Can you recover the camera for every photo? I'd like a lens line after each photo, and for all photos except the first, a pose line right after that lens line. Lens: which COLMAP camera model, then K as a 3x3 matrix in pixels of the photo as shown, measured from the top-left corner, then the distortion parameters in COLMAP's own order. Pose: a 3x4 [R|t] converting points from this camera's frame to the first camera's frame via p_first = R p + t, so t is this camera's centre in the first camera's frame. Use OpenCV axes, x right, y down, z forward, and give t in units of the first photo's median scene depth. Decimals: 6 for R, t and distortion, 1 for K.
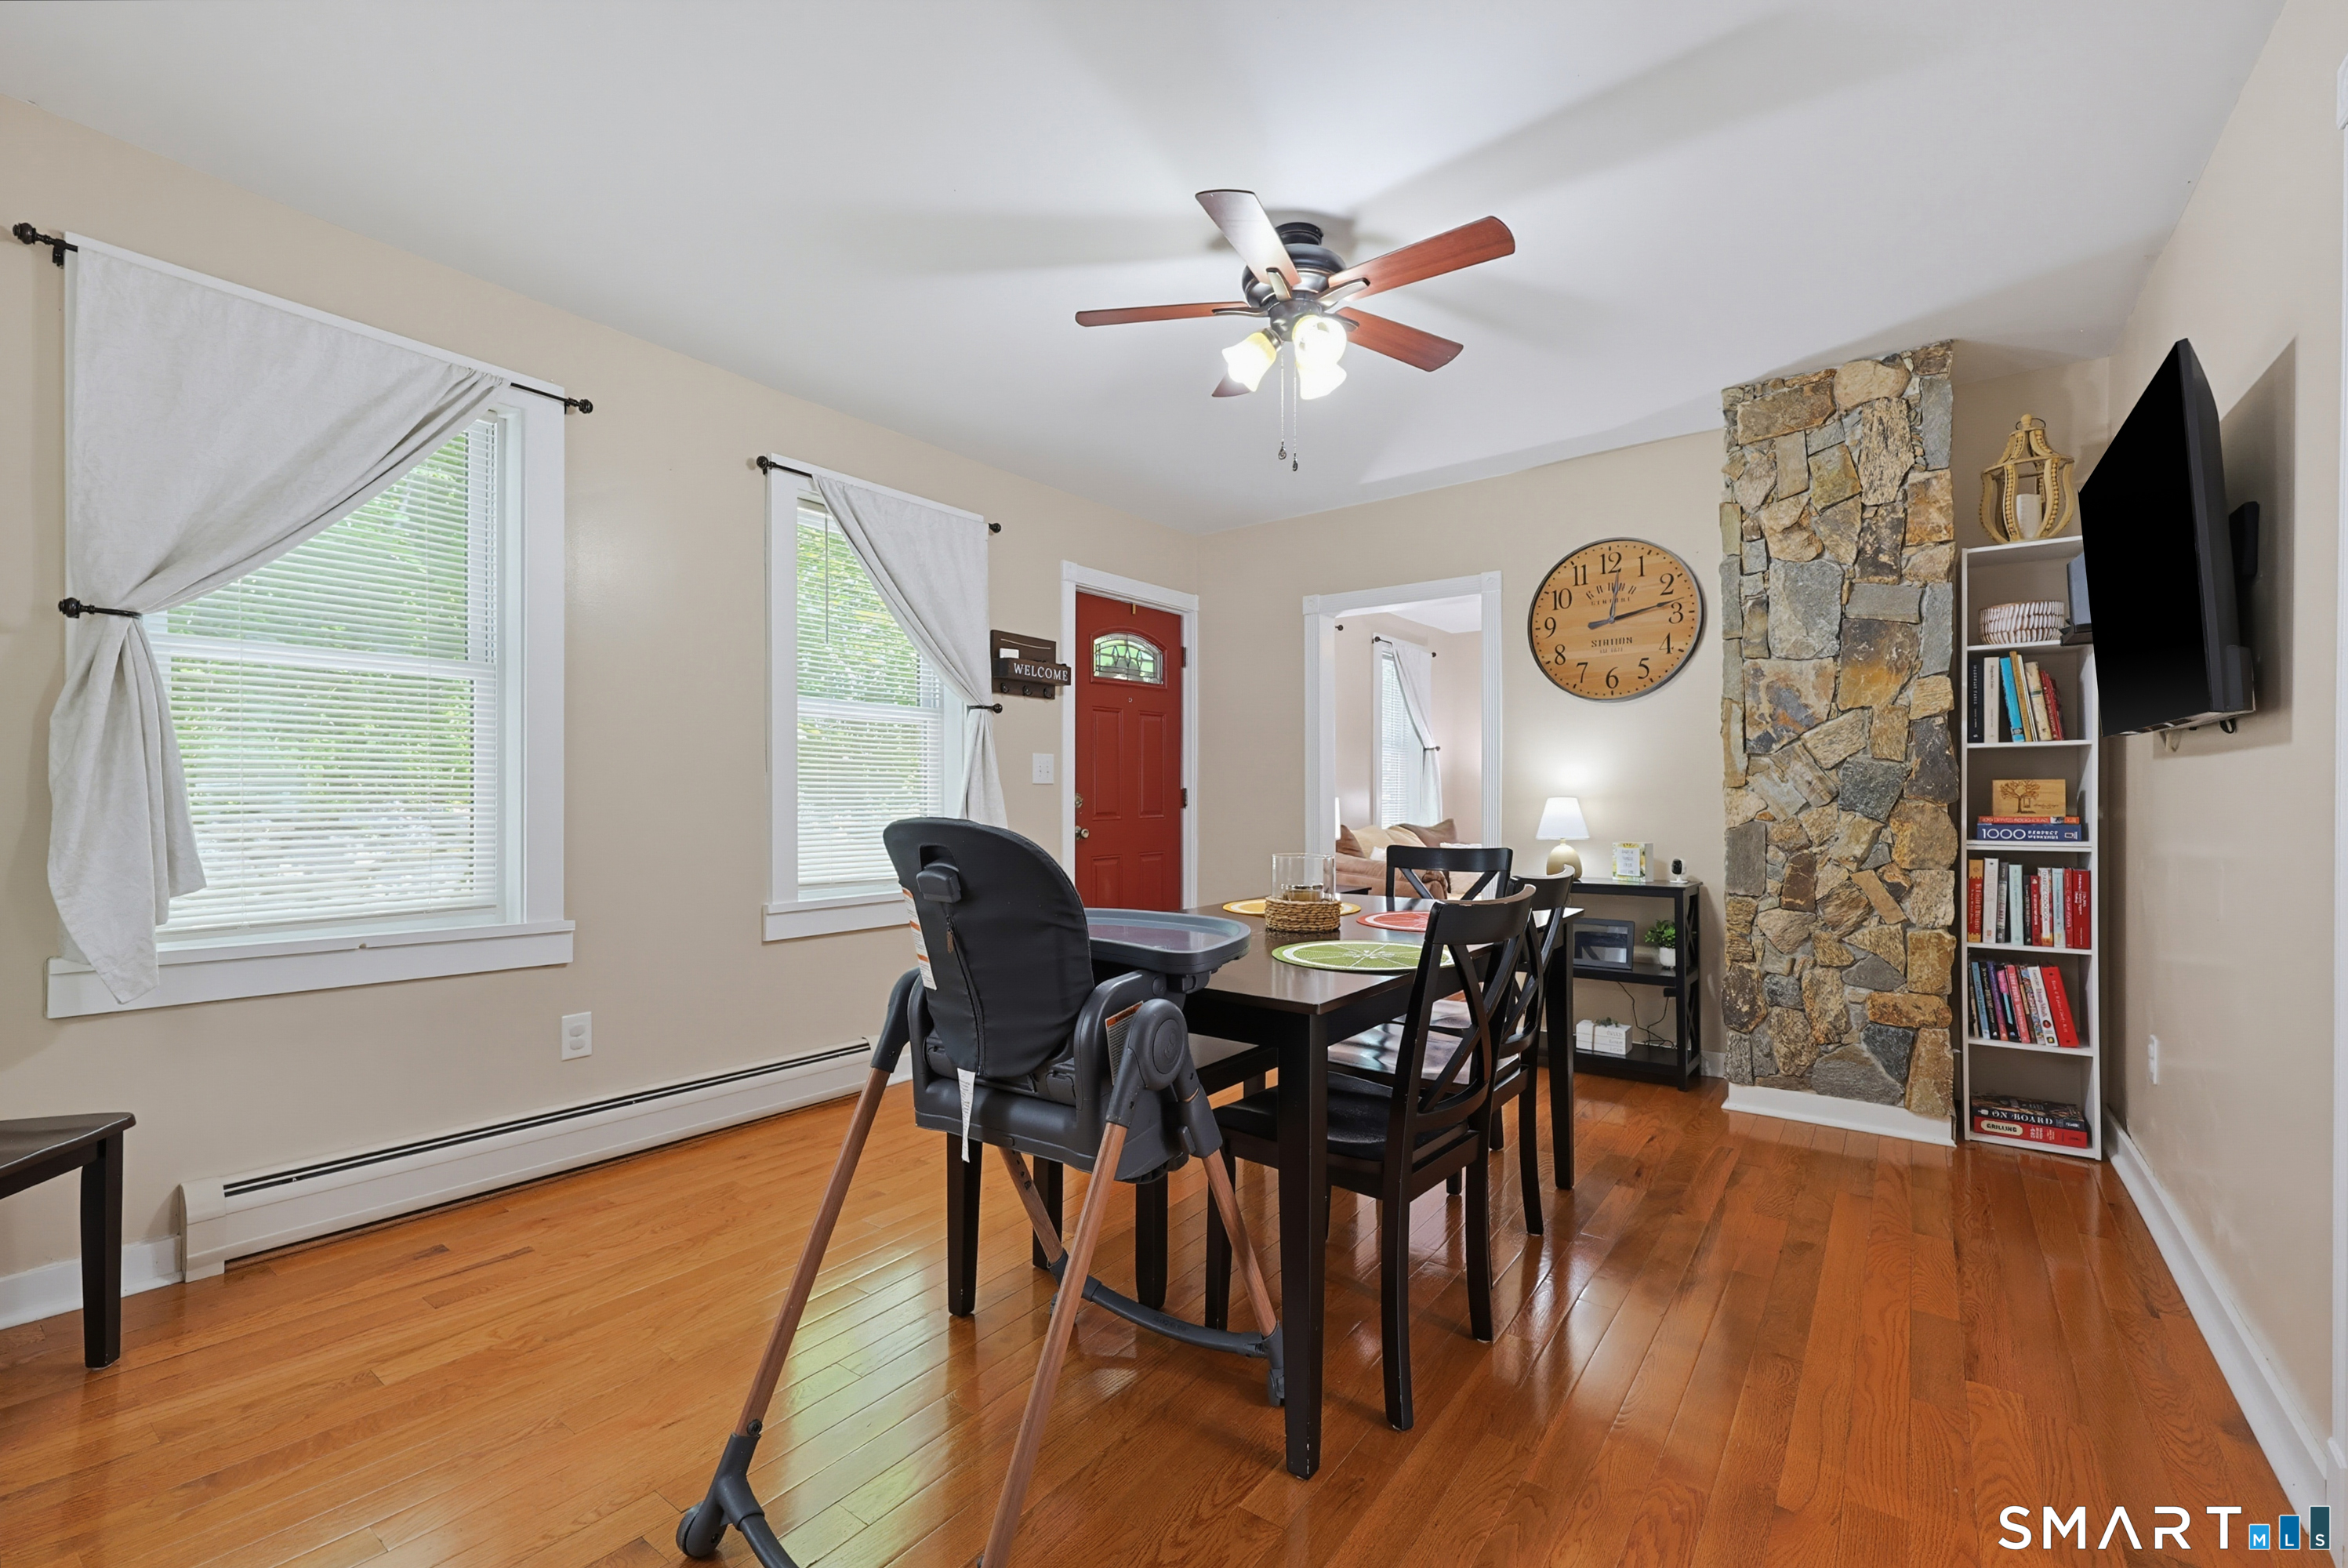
lens RADIAL K [[1010.9, 0, 1169.8], [0, 1010.9, 792.1], [0, 0, 1]] dist [0.002494, 0.000341]
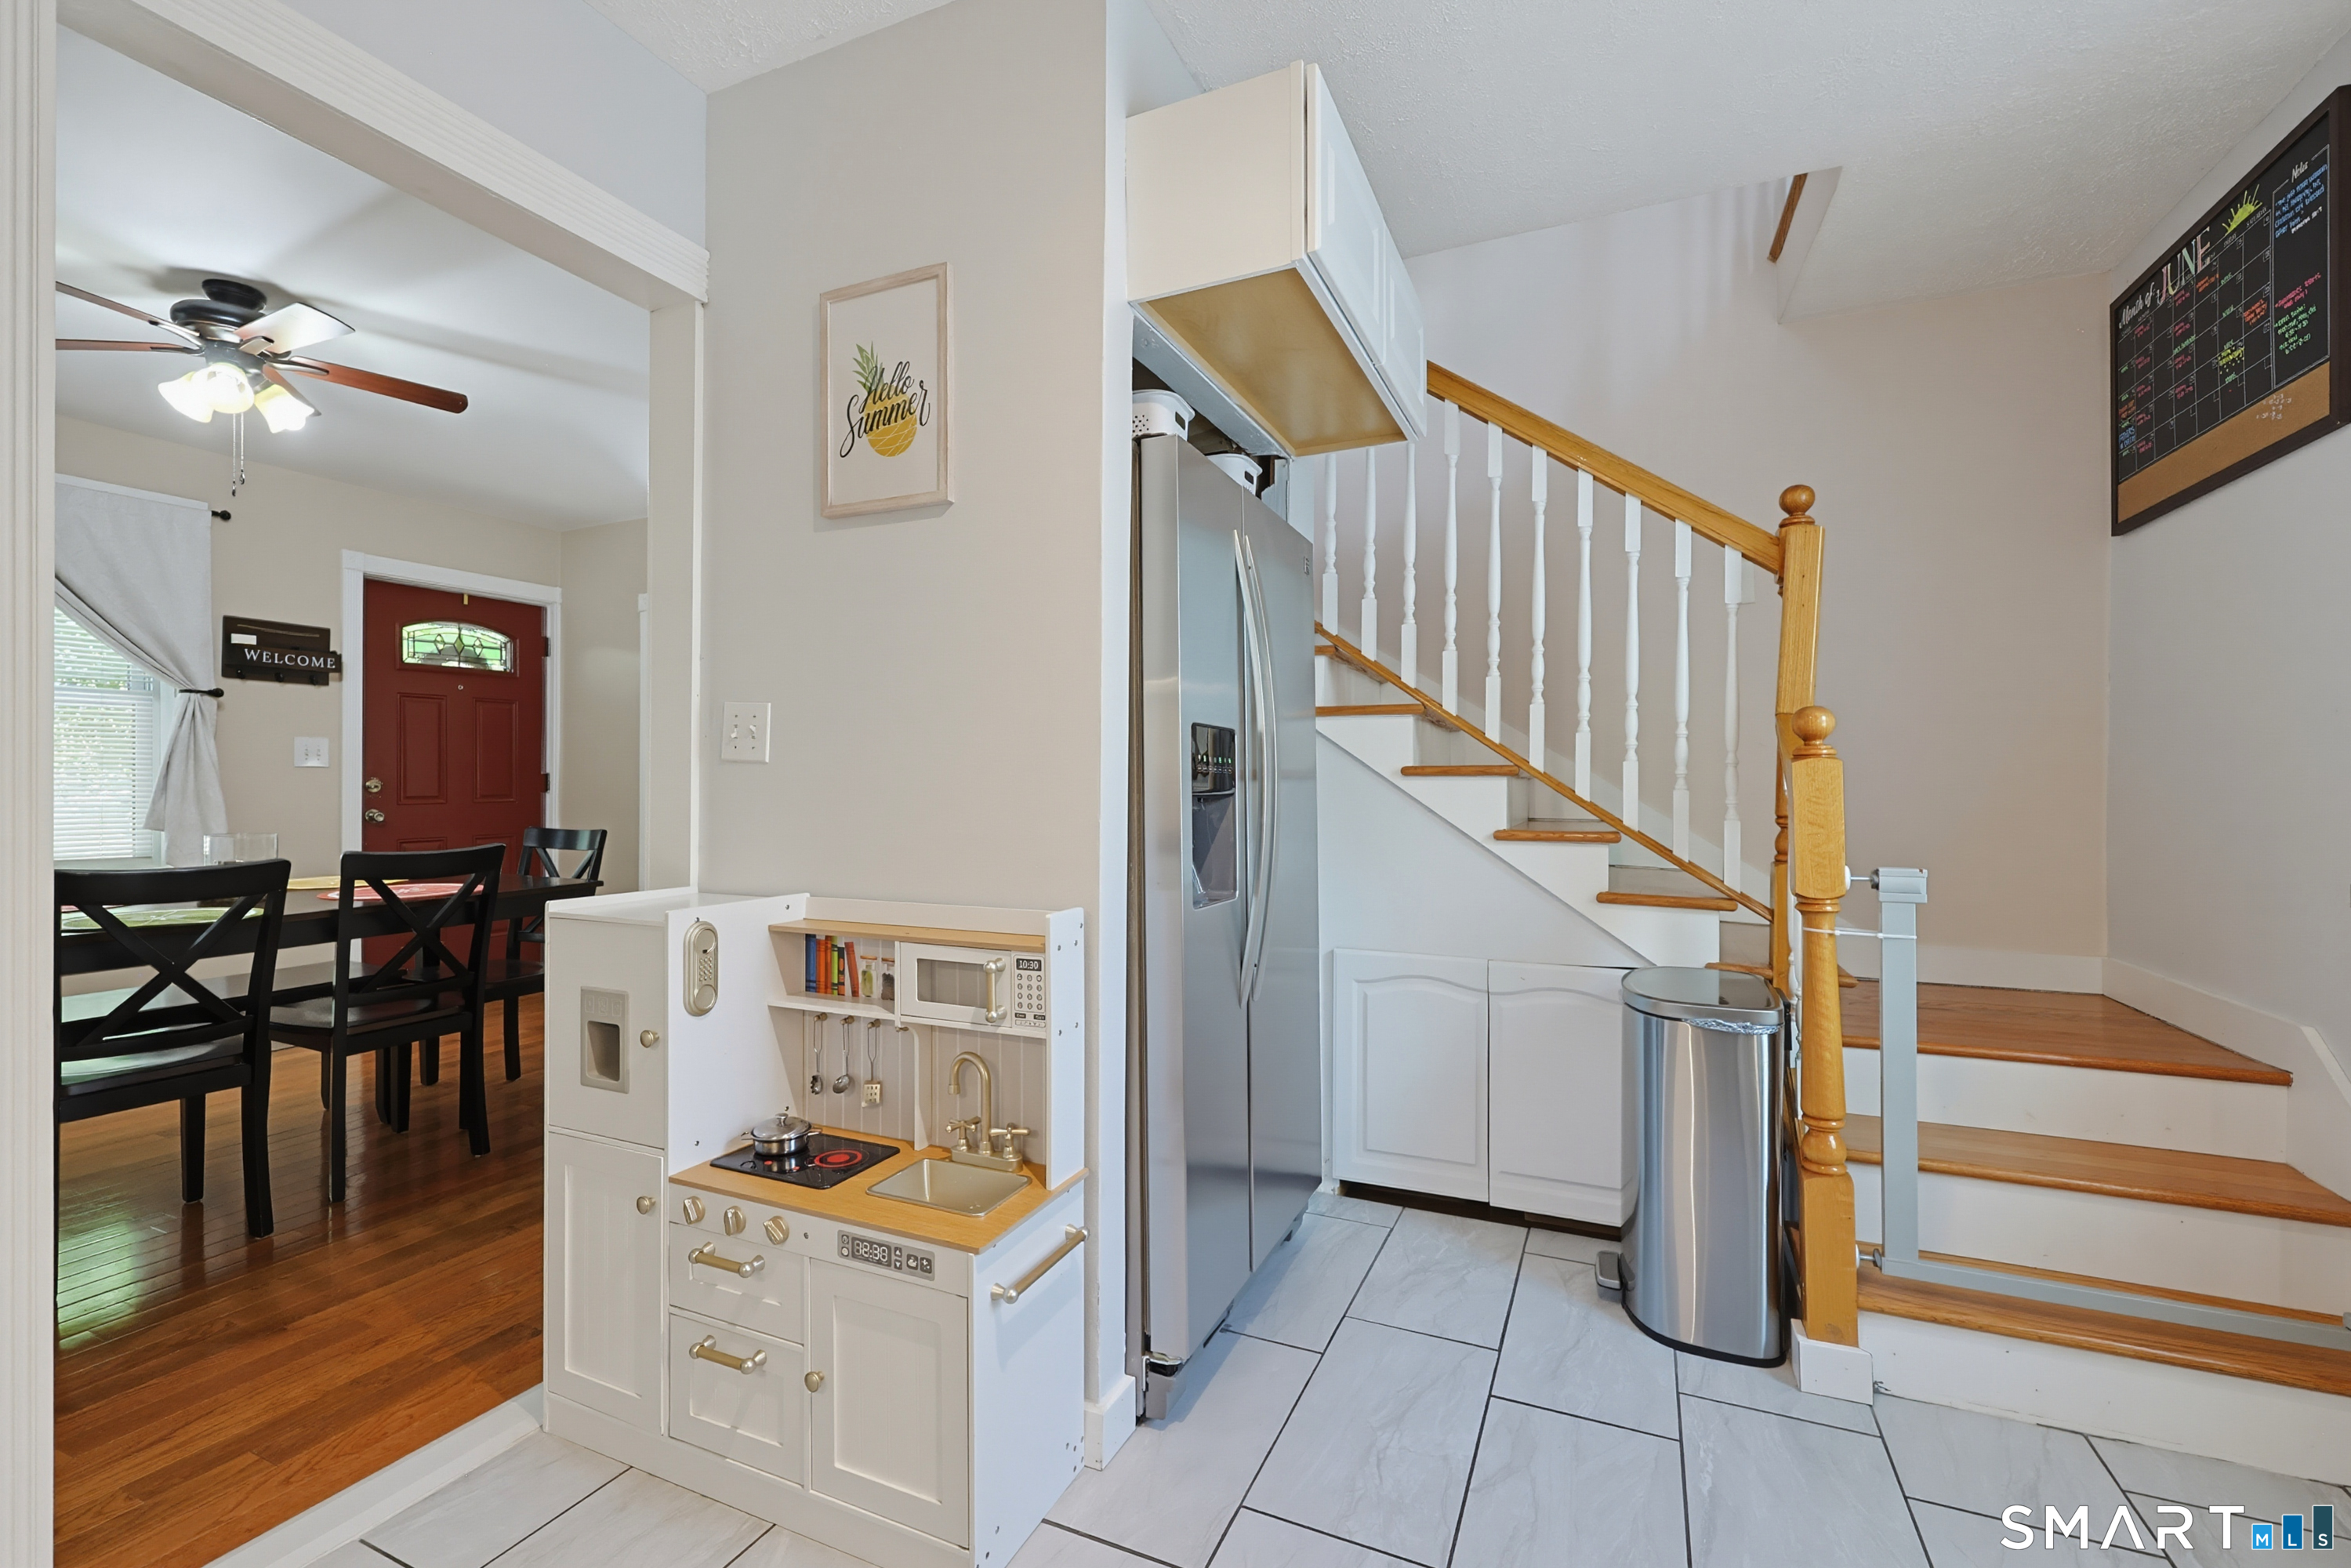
lens RADIAL K [[1012.3, 0, 1155.4], [0, 1012.3, 775.5], [0, 0, 1]] dist [0.002494, 0.000341]
pose [[0.980361, 0.006220, 0.197112, 0.548540], [-0.005773, 0.999979, -0.002845, -0.002674], [-0.197125, 0.001651, 0.980377, -0.184190]]
